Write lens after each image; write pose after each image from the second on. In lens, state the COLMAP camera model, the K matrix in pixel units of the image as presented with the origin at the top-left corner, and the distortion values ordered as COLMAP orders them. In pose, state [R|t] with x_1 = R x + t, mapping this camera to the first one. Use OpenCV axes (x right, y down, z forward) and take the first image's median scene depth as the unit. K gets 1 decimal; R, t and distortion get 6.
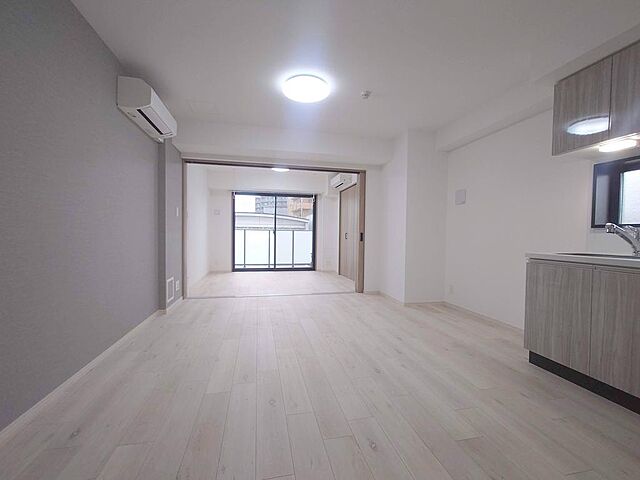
lens RADIAL K [[287.8, 0, 322.6], [0, 287.8, 243.5], [0, 0, 1]] dist [0.000349, 0.000265]
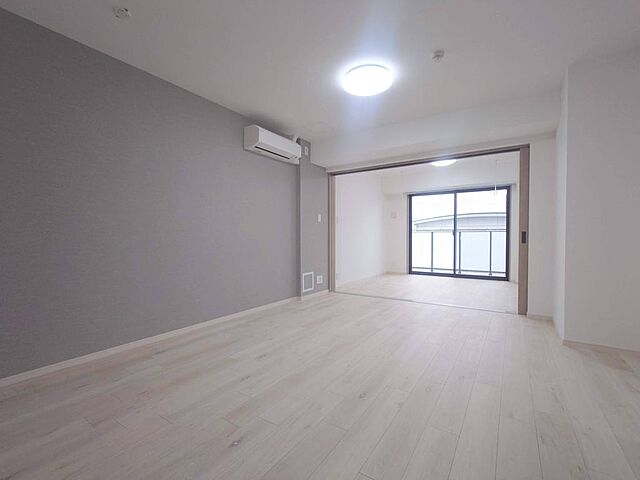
lens RADIAL K [[287.8, 0, 322.6], [0, 287.8, 243.5], [0, 0, 1]] dist [0.000349, 0.000265]
pose [[0.698624, 0.003180, -0.715482, 0.197376], [-0.012102, 0.999900, -0.007374, 0.002708], [0.715387, 0.013810, 0.698592, 0.091985]]
